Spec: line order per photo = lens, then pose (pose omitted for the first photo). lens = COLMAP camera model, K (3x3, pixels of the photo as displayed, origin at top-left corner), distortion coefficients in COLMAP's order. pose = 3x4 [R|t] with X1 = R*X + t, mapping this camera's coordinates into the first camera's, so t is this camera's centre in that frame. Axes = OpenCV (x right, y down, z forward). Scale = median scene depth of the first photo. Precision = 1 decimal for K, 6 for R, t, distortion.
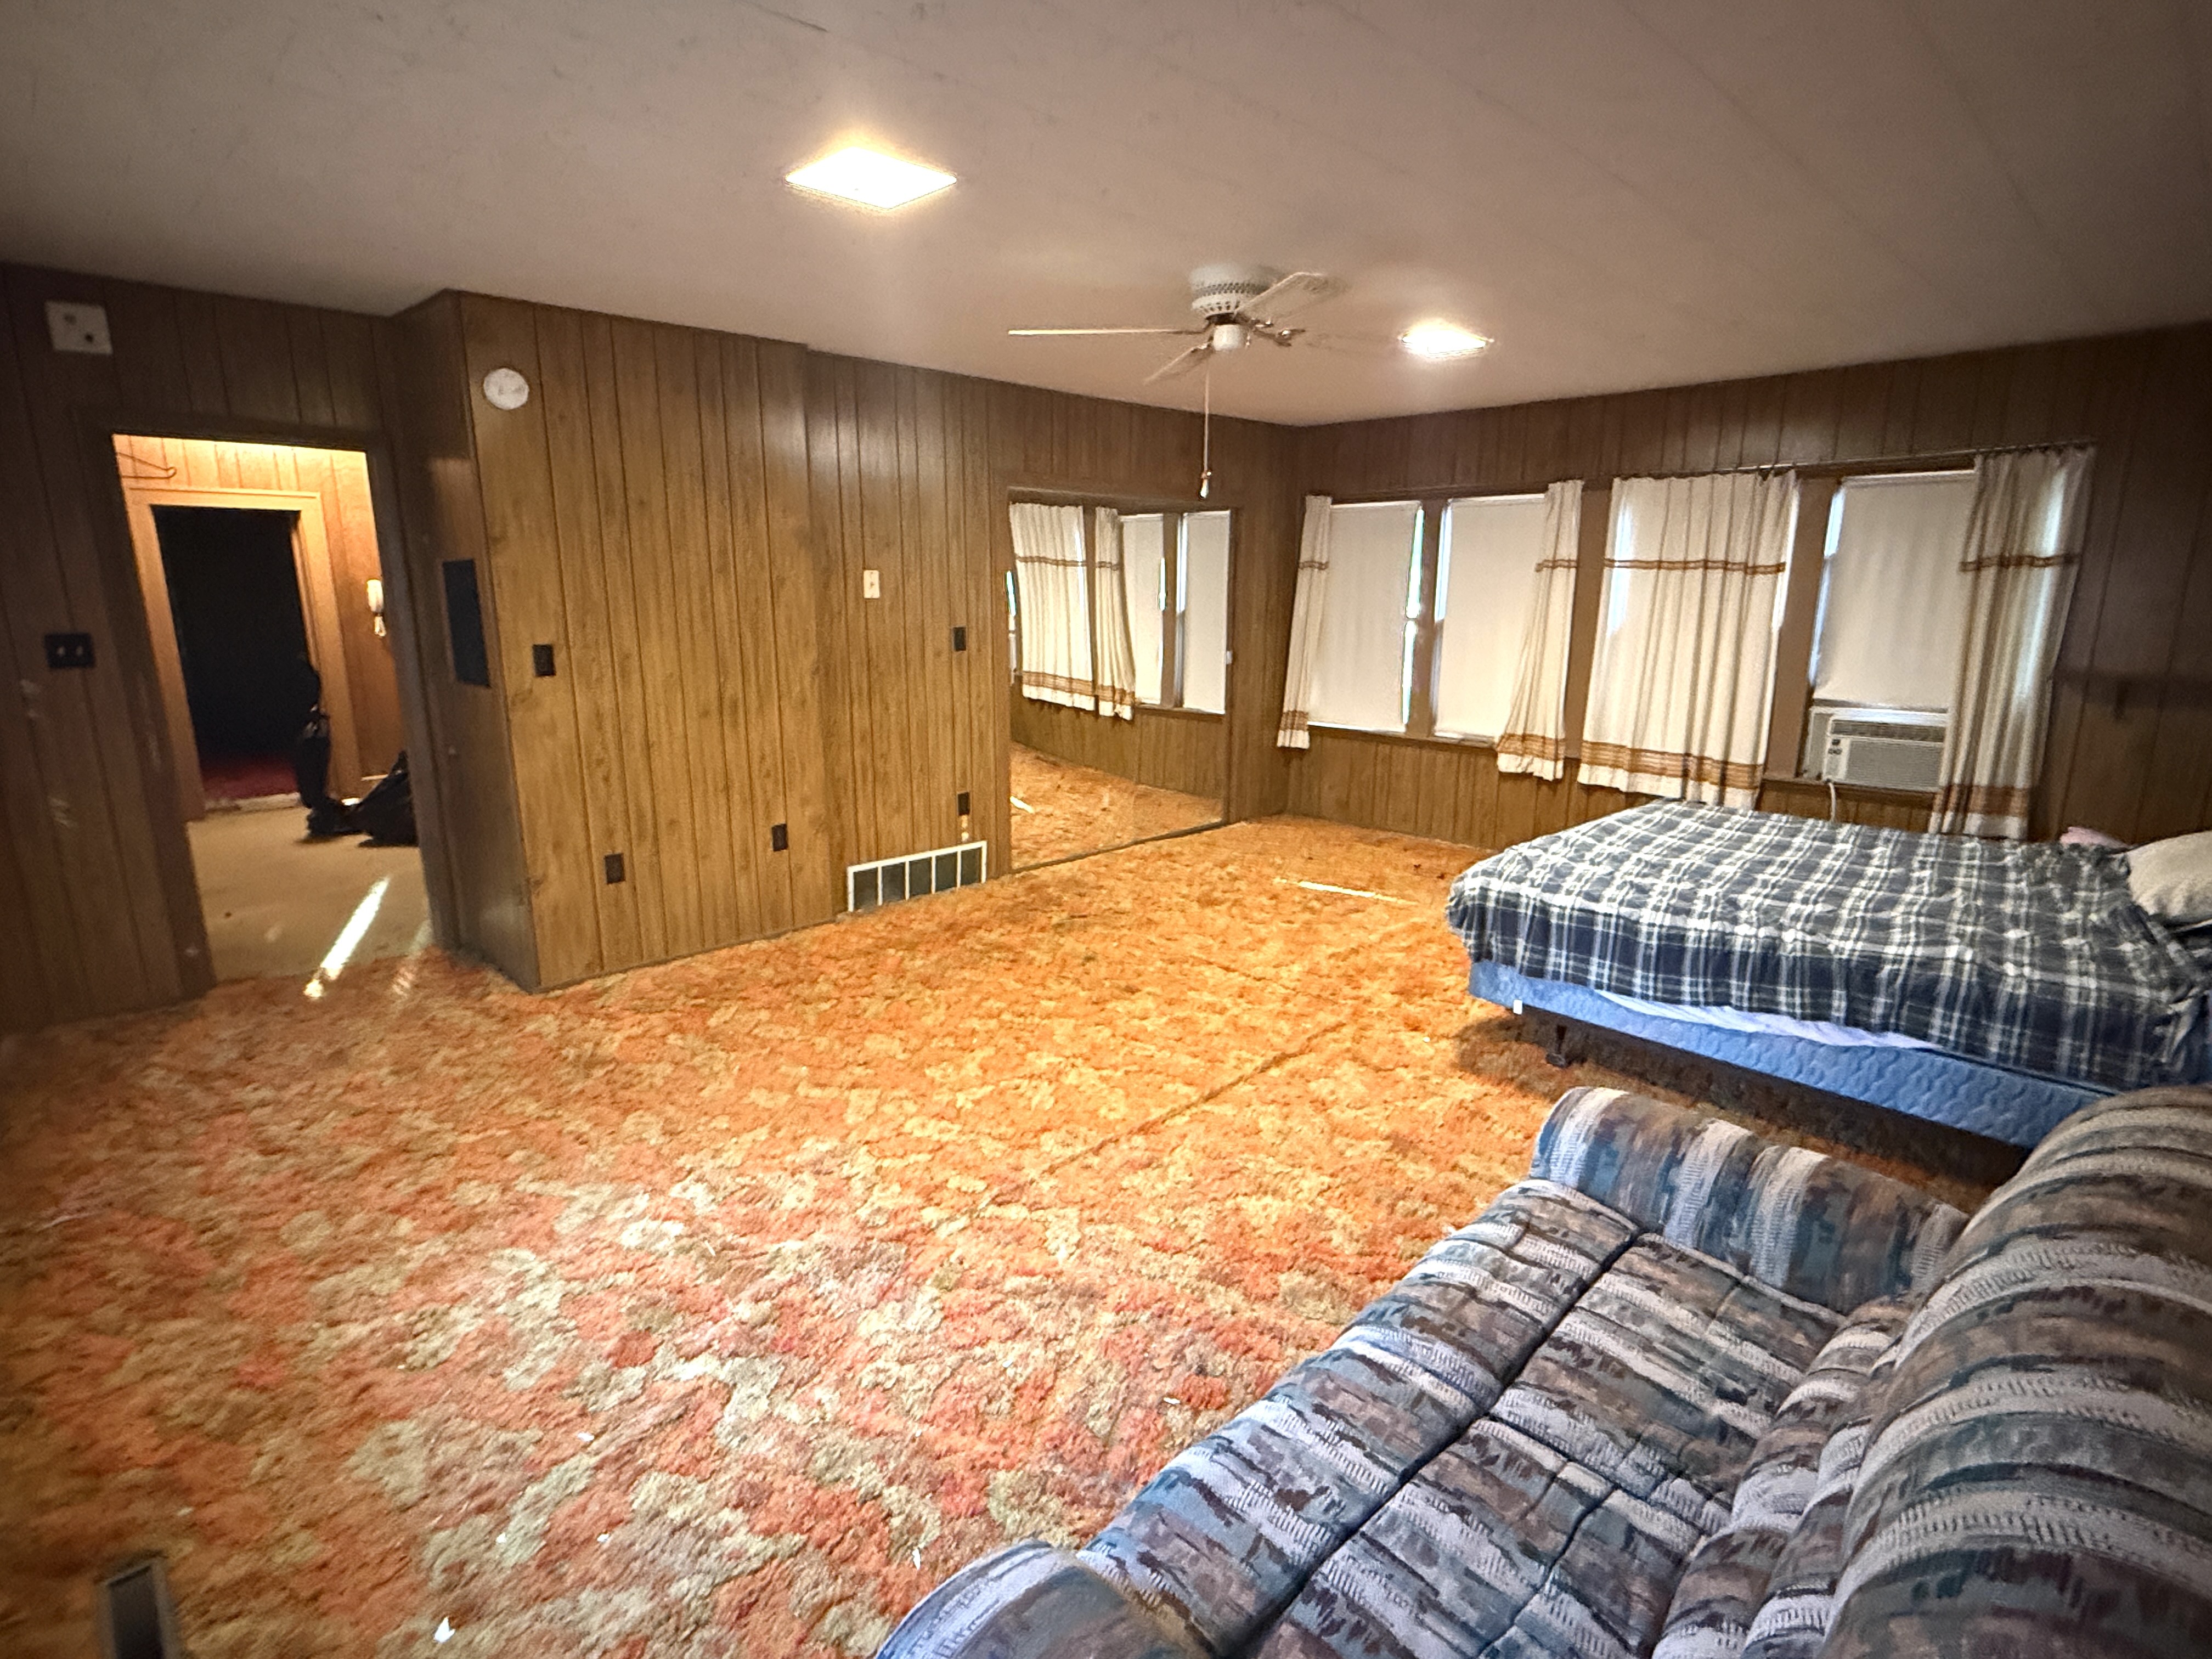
lens RADIAL K [[1101.1, 0, 1105.3], [0, 1101.1, 829.9], [0, 0, 1]] dist [-0.000549, 0.000350]
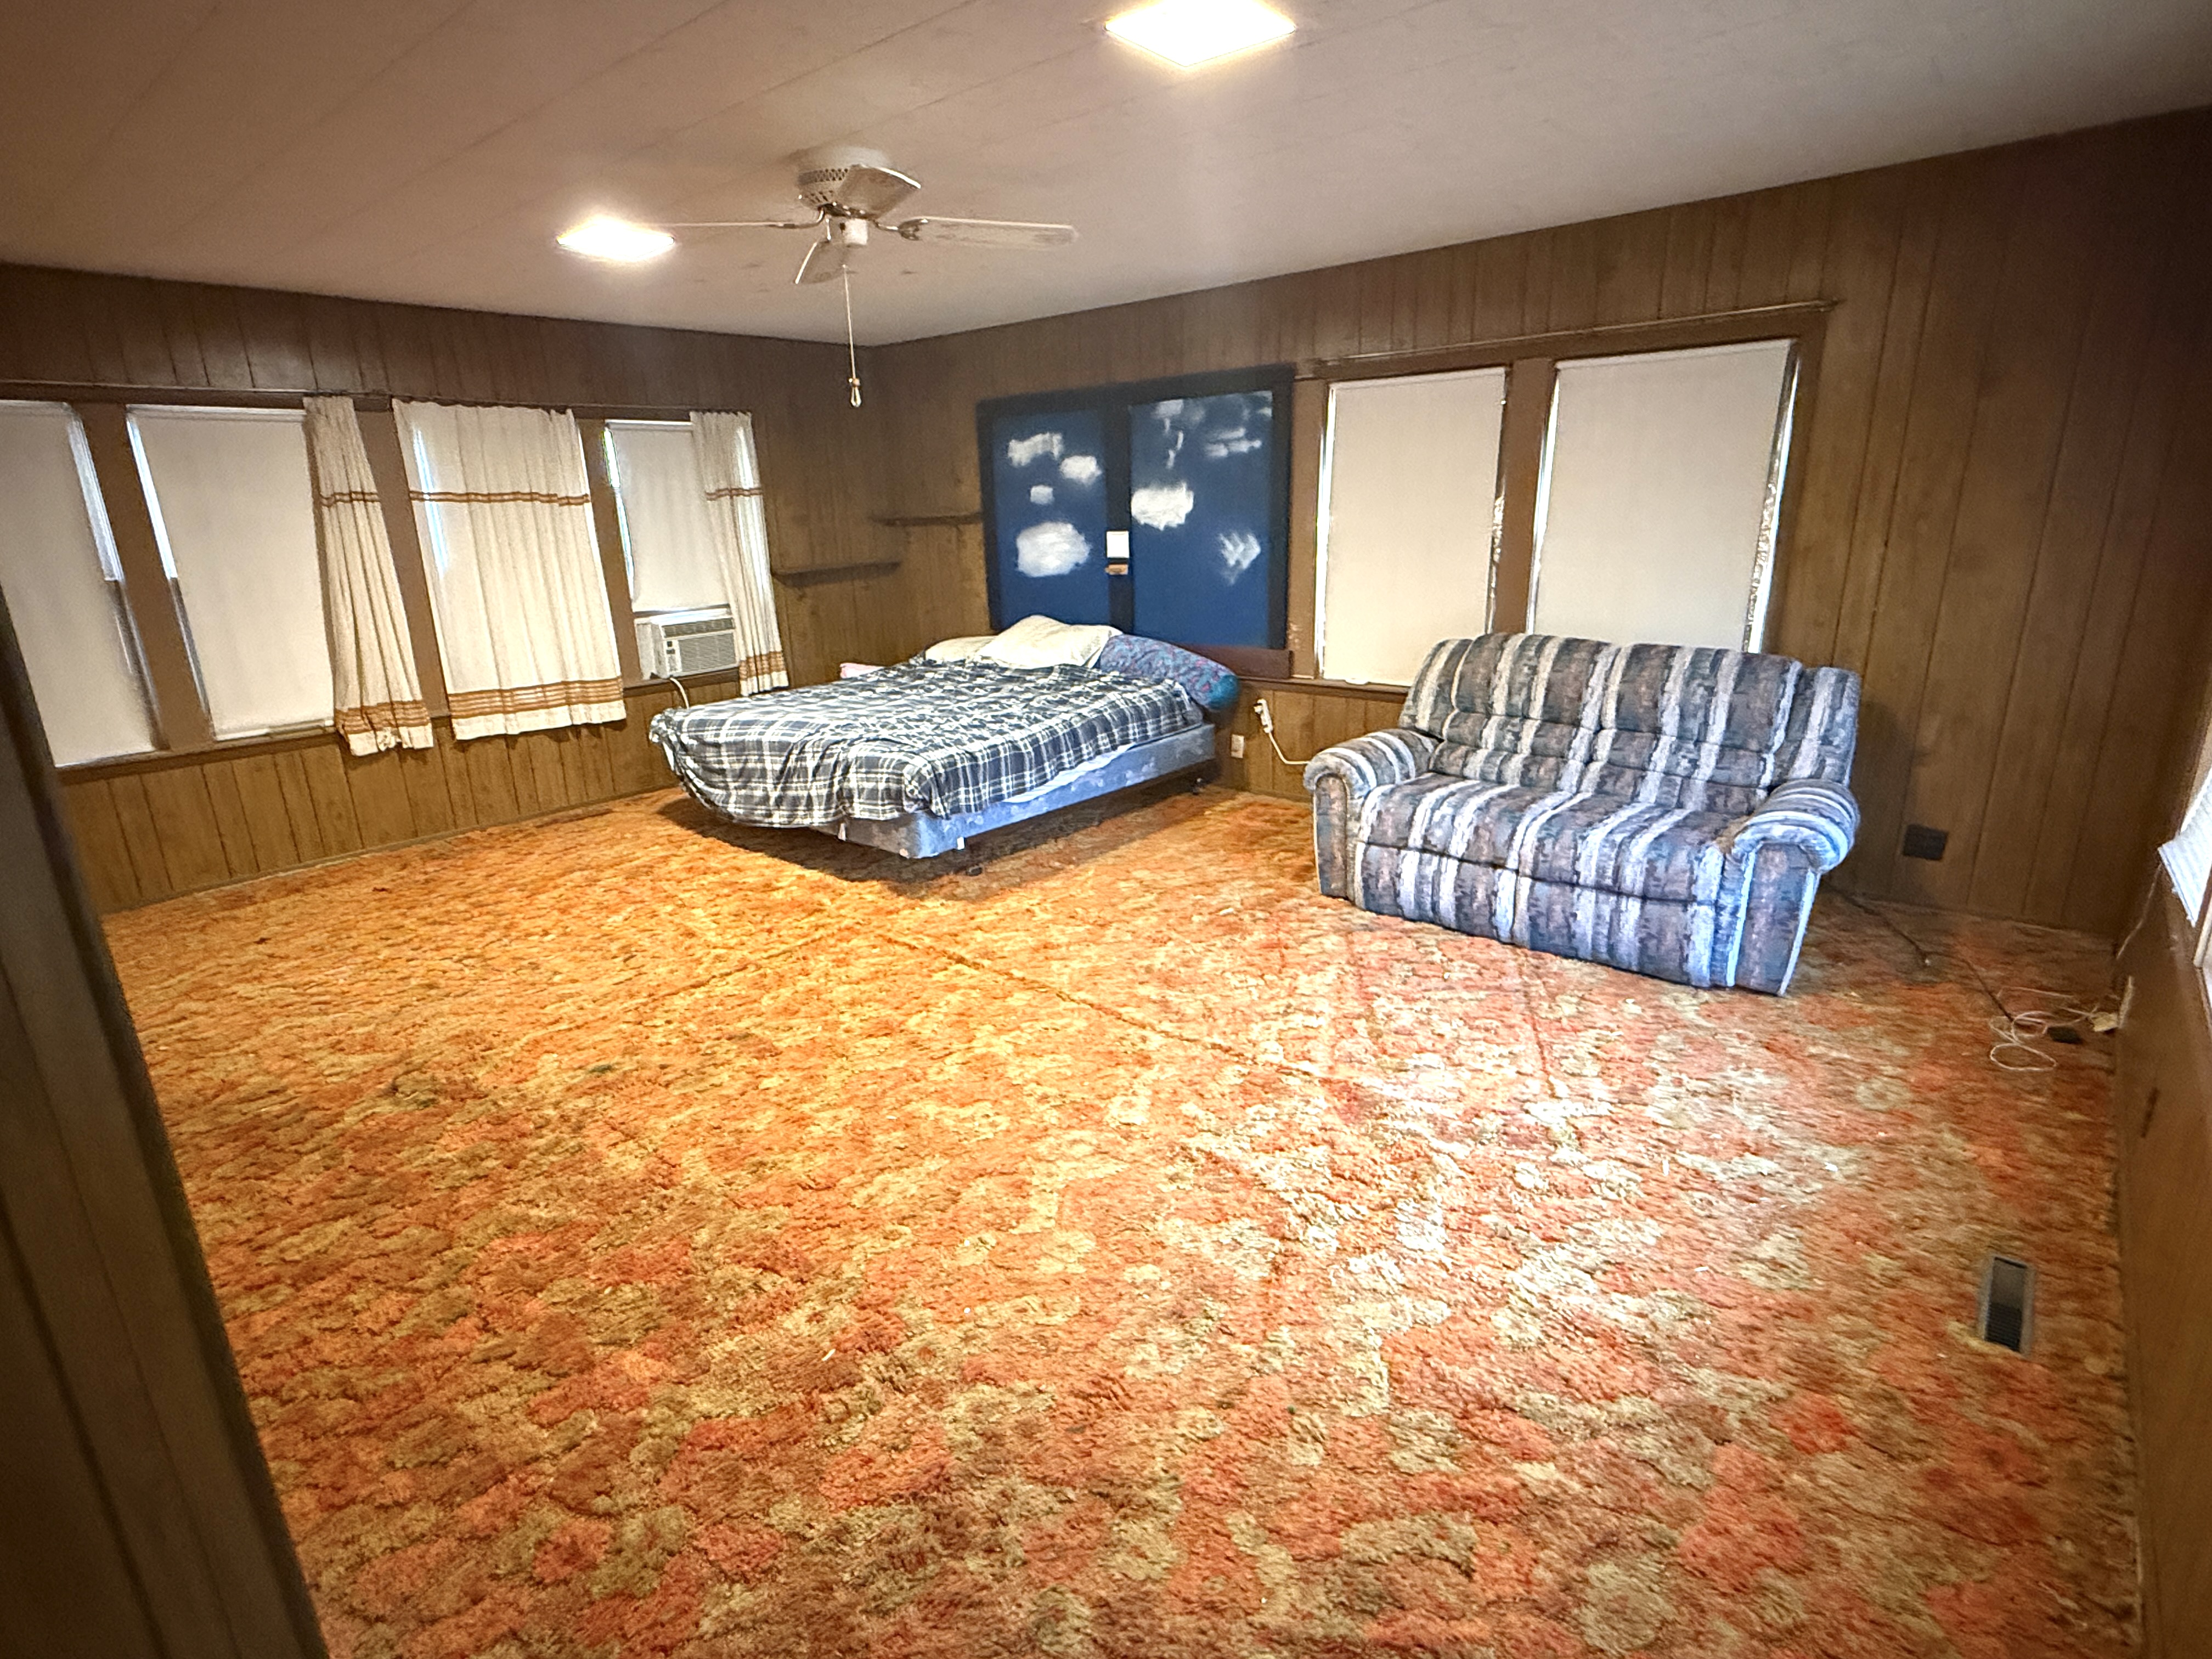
lens RADIAL K [[1101.1, 0, 1104.5], [0, 1101.1, 828.2], [0, 0, 1]] dist [-0.000549, 0.000350]
pose [[-0.092553, -0.284571, 0.954177, -0.678652], [0.248206, 0.921445, 0.298885, -0.154893], [-0.964276, 0.264495, -0.014650, 0.692806]]
